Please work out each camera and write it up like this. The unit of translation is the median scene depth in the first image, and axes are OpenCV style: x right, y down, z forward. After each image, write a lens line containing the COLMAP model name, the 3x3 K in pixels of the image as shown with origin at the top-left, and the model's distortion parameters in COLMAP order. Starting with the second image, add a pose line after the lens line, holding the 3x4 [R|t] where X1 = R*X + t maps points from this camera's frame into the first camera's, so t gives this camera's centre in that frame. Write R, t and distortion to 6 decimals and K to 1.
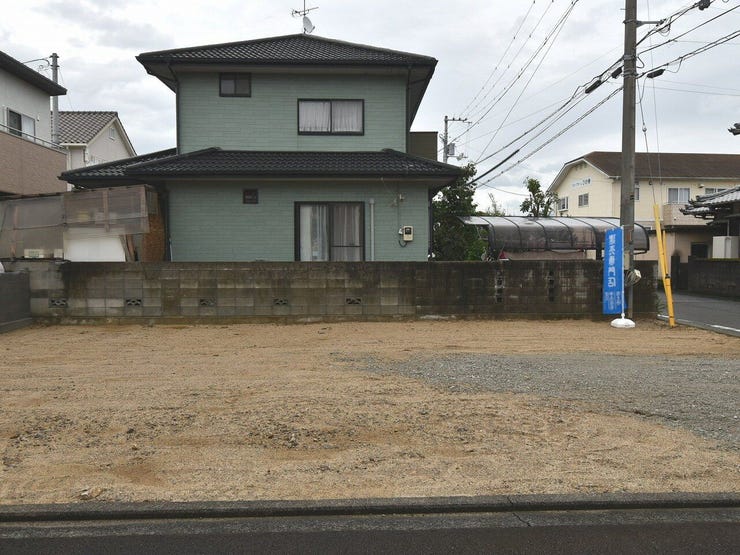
lens RADIAL K [[612.6, 0, 386.7], [0, 612.6, 281.3], [0, 0, 1]] dist [-0.000645, -0.007054]
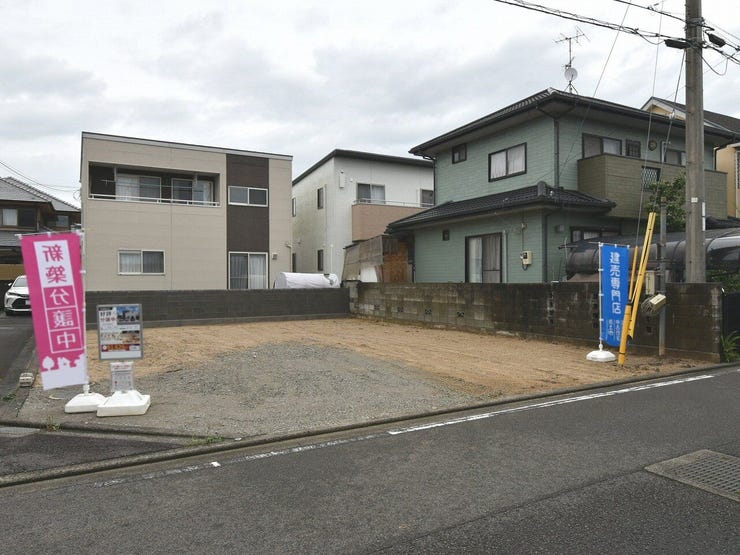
lens RADIAL K [[544.1, 0, 385.8], [0, 544.1, 280.1], [0, 0, 1]] dist [0.001916, -0.002631]
pose [[0.451592, -0.000019, -0.892225, 0.852918], [-0.034145, 0.999267, -0.017304, -0.013079], [0.891571, 0.038279, 0.451260, 0.353212]]
